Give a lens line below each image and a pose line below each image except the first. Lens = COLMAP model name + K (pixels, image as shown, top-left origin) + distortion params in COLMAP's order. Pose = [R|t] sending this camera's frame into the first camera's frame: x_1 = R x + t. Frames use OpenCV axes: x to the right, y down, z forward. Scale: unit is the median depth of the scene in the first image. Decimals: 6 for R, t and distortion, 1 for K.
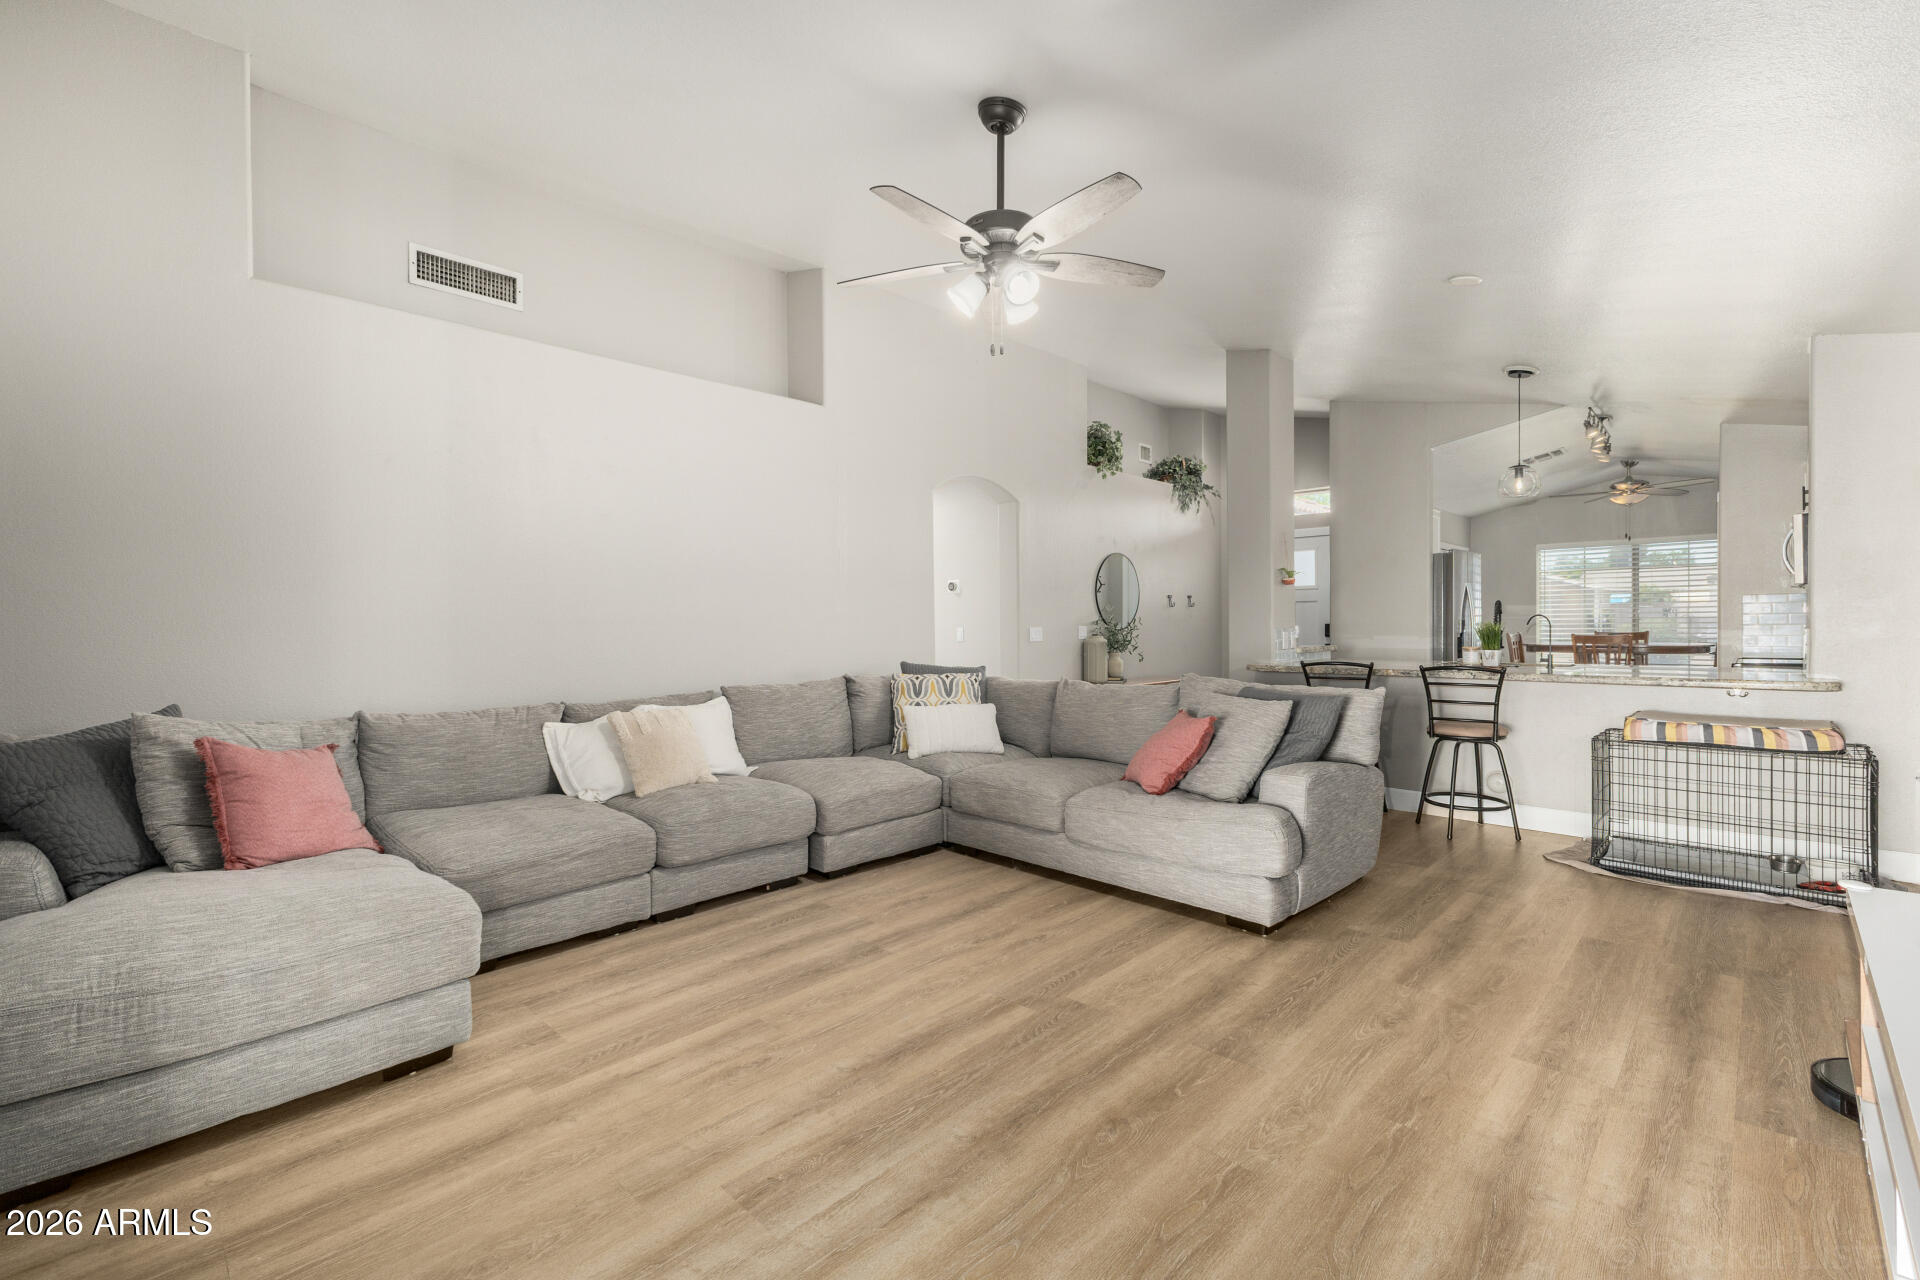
lens RADIAL K [[829.7, 0, 952.0], [0, 829.7, 637.1], [0, 0, 1]] dist [0.001730, -0.000120]
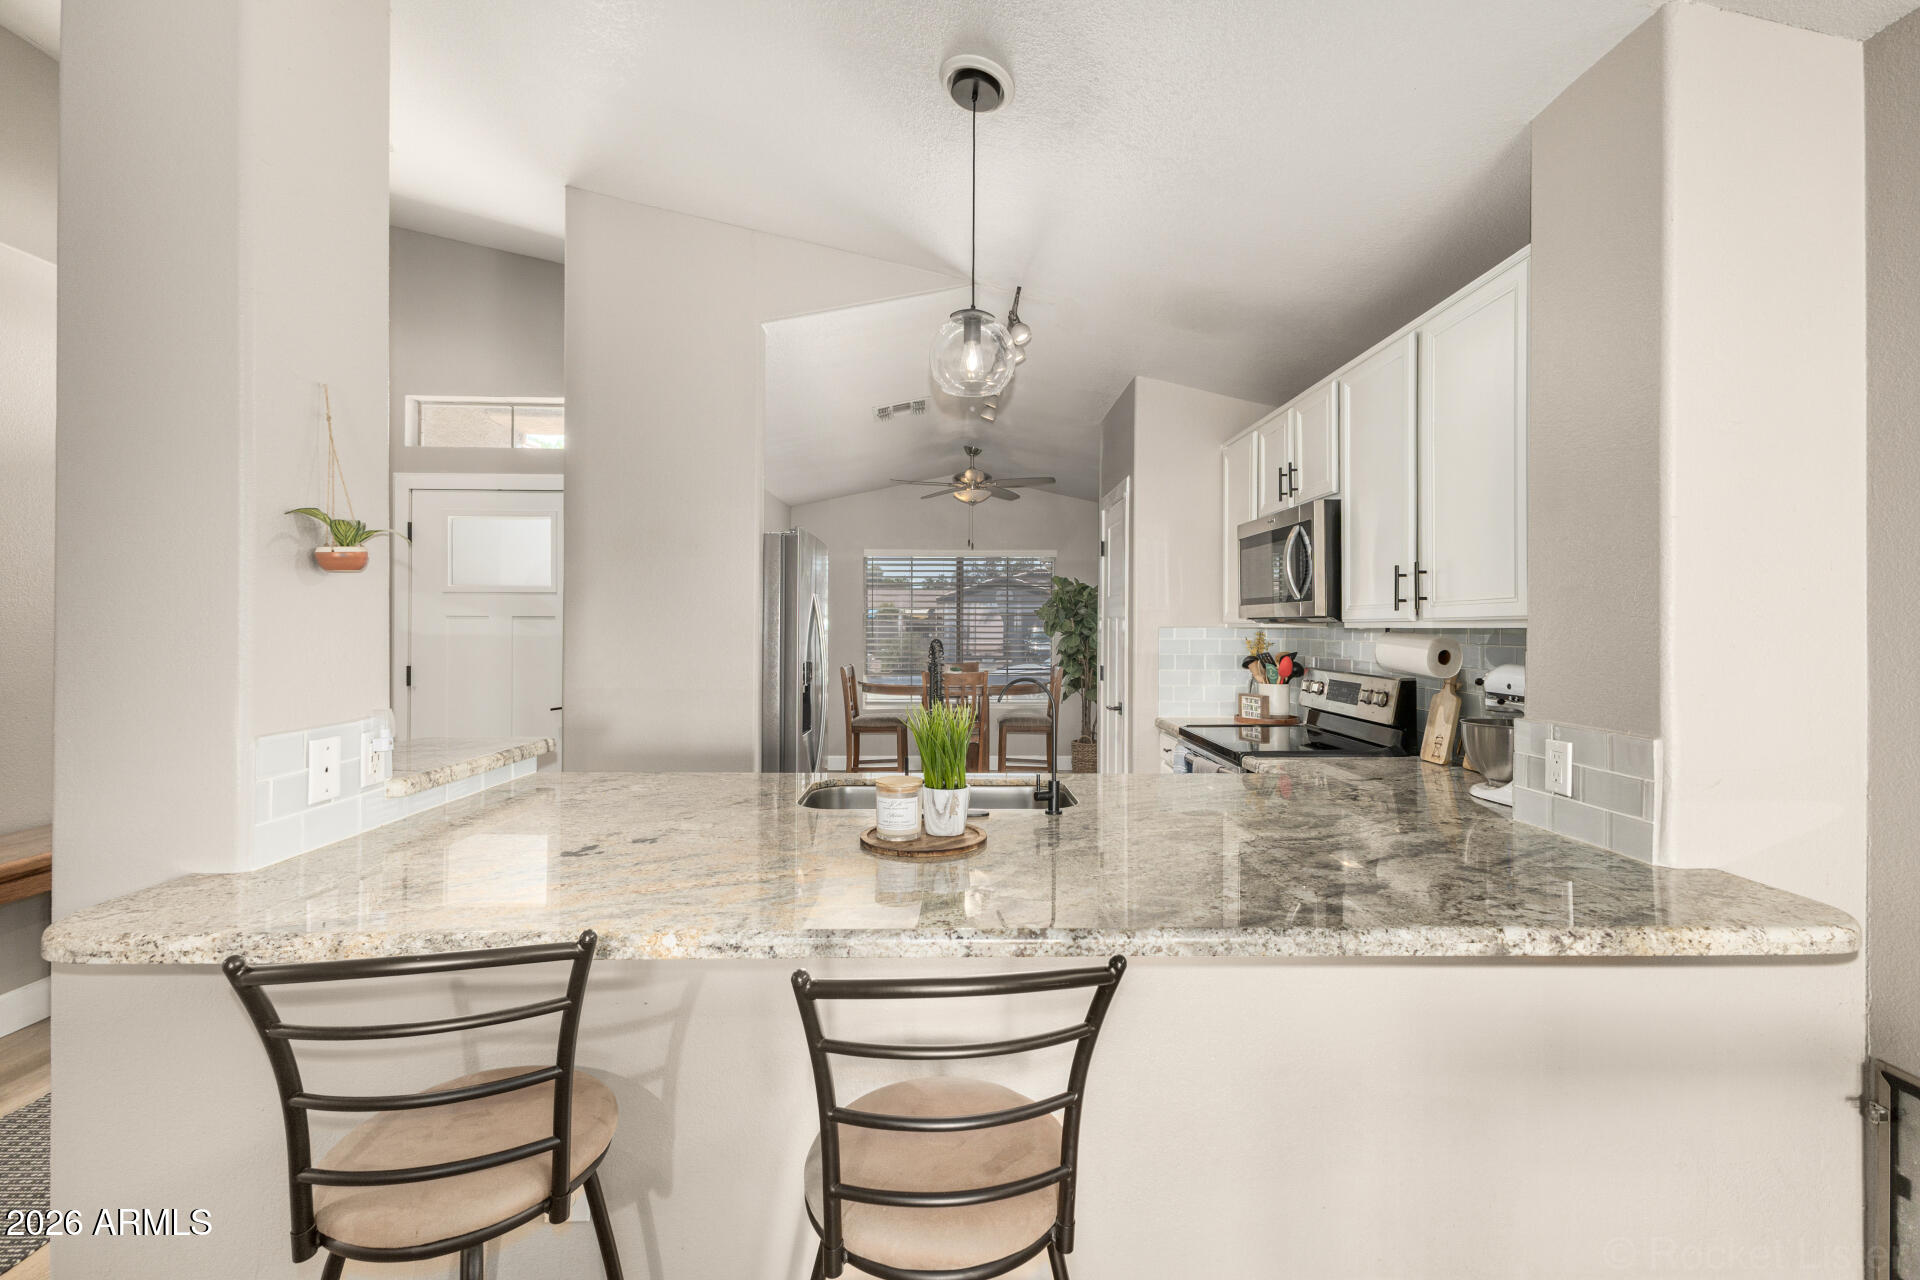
lens RADIAL K [[829.7, 0, 960.1], [0, 829.7, 634.5], [0, 0, 1]] dist [0.001730, -0.000120]
pose [[0.696846, 0.010138, 0.717149, 0.375038], [-0.004416, 0.999942, -0.009845, -0.042725], [-0.717207, 0.003693, 0.696850, 0.699721]]
